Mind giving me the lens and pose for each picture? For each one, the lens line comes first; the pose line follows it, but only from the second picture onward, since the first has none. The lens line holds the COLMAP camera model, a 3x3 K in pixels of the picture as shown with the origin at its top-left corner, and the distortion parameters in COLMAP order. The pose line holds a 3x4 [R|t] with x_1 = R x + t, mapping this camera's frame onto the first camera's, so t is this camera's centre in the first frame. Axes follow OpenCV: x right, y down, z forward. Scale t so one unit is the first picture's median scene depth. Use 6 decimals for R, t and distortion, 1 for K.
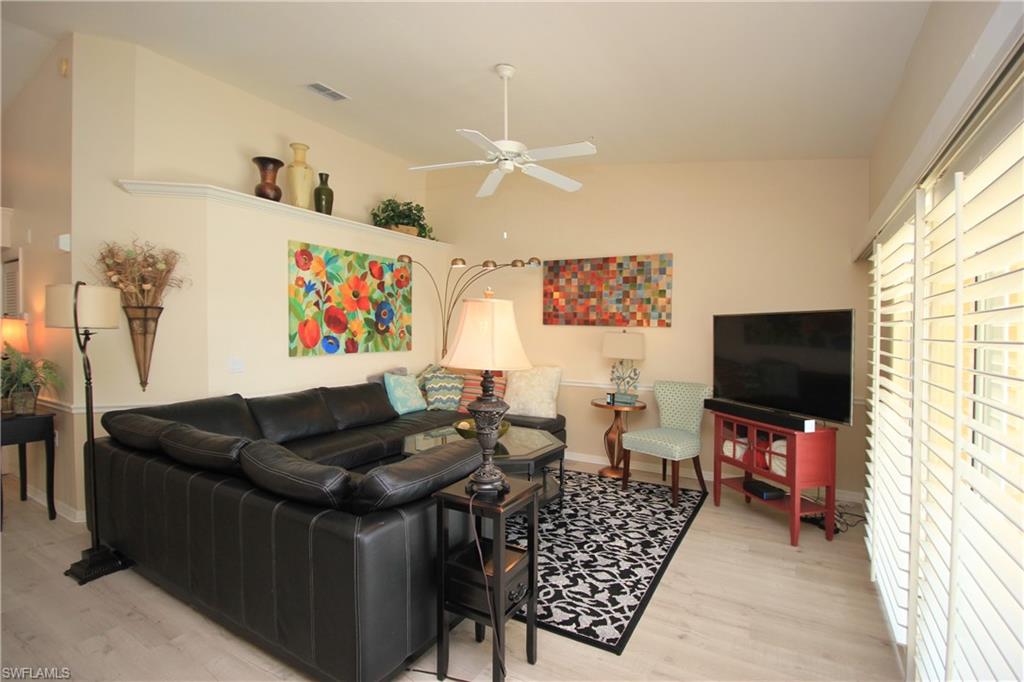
lens RADIAL K [[475.3, 0, 515.3], [0, 475.3, 339.0], [0, 0, 1]] dist [-0.014513, -0.003621]
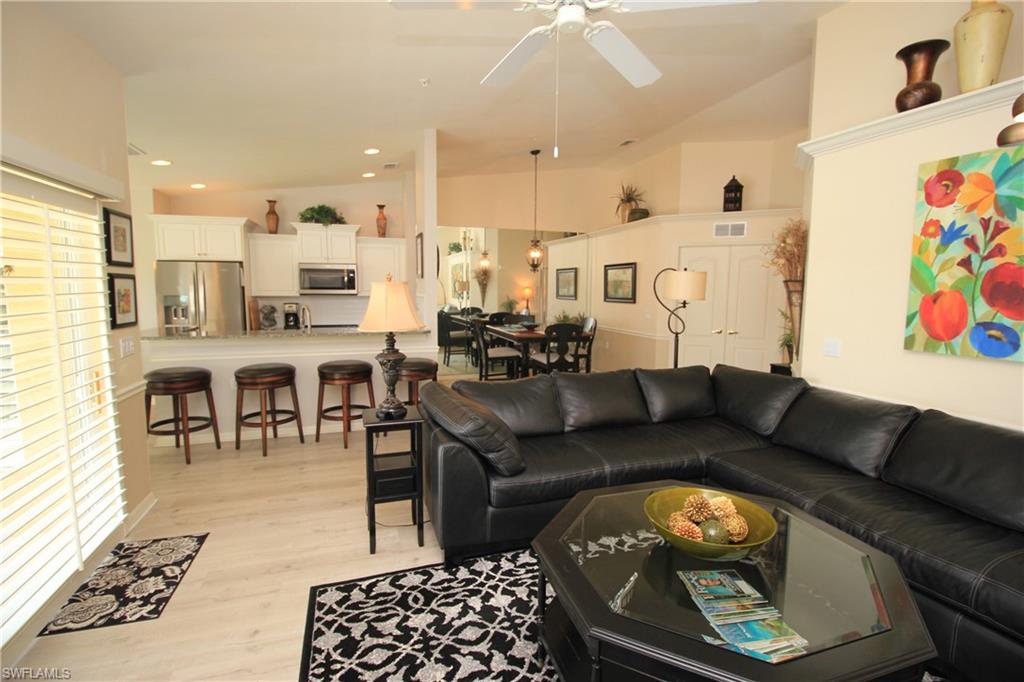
lens RADIAL K [[475.3, 0, 515.1], [0, 475.3, 336.6], [0, 0, 1]] dist [-0.014513, -0.003621]
pose [[-0.652552, 0.072157, -0.754301, 0.561111], [-0.021953, 0.993238, 0.114005, -0.065039], [0.757426, 0.090953, -0.646555, 1.605835]]
